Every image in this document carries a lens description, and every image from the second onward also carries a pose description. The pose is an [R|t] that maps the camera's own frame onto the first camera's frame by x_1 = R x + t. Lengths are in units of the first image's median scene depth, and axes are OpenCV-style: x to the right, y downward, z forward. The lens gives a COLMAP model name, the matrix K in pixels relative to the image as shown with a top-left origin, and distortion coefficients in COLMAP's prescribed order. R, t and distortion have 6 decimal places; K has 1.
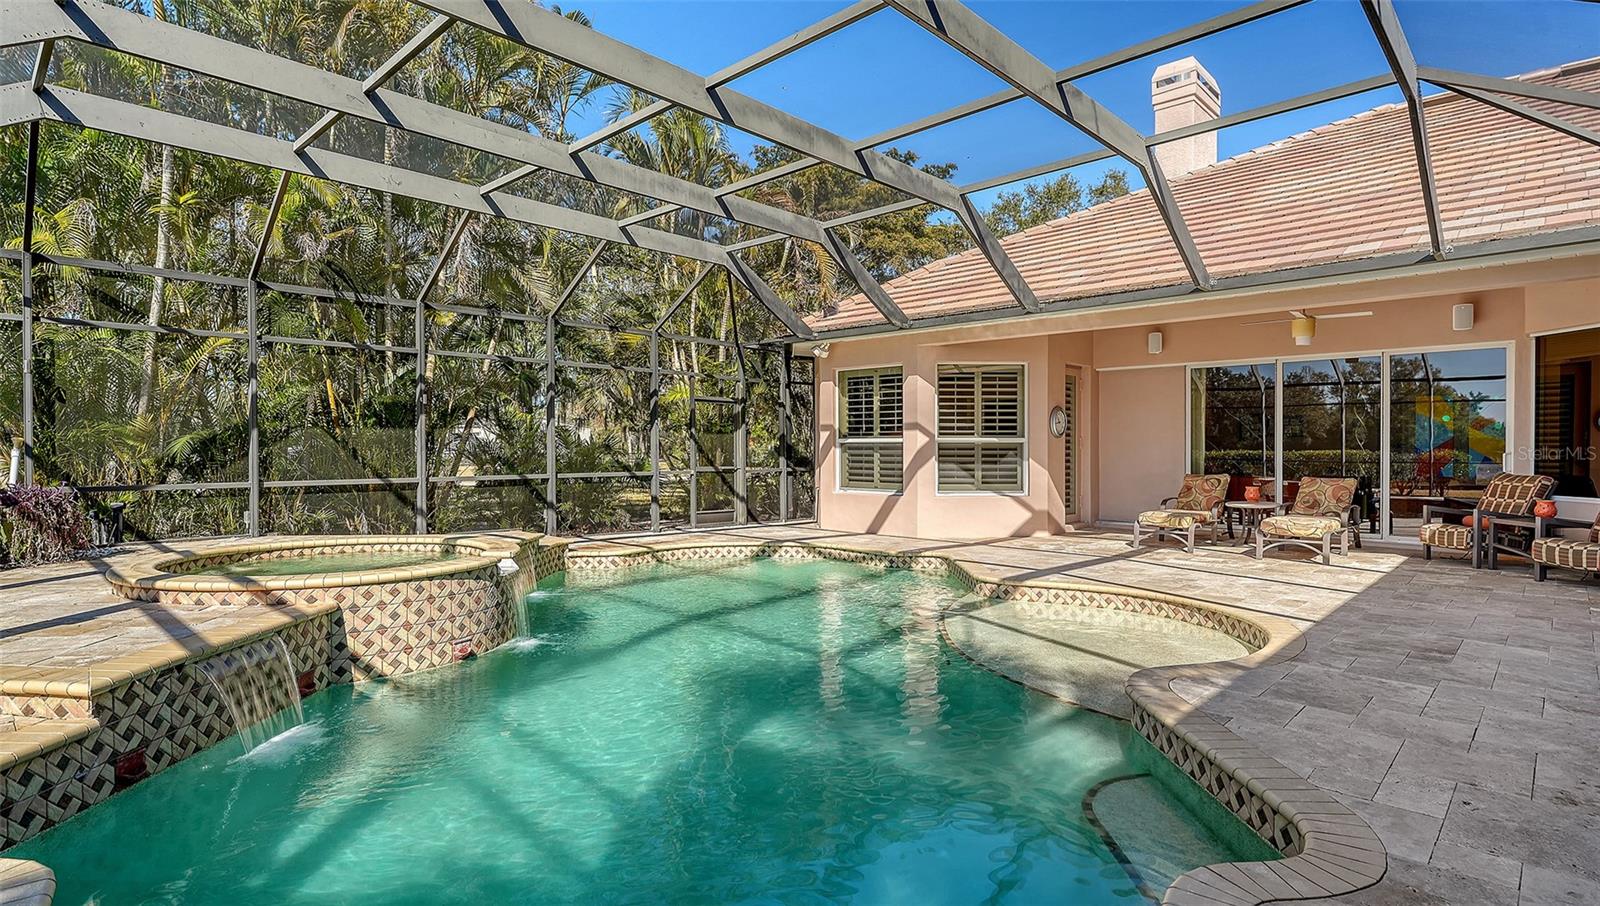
lens RADIAL K [[803.3, 0, 786.4], [0, 803.3, 460.7], [0, 0, 1]] dist [-0.009023, -0.002225]
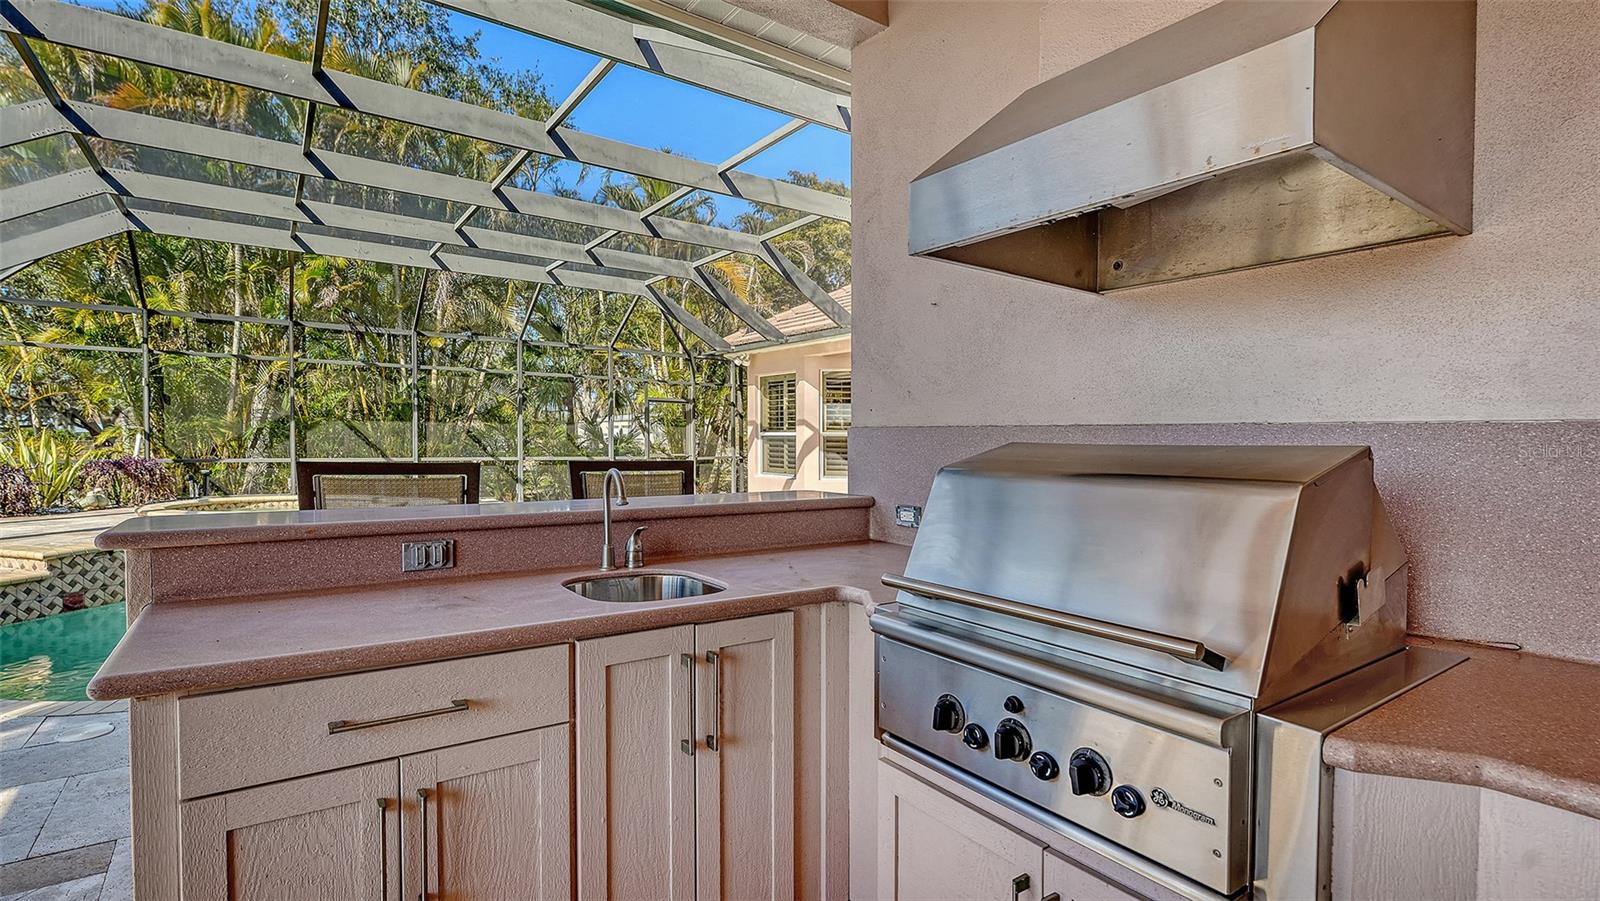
lens RADIAL K [[746.1, 0, 786.0], [0, 746.1, 457.9], [0, 0, 1]] dist [-0.022224, 0.001247]
pose [[0.981502, 0.014598, -0.190896, 0.400297], [-0.013326, 0.999880, 0.007943, 0.002736], [0.190989, -0.005252, 0.981578, -0.130913]]
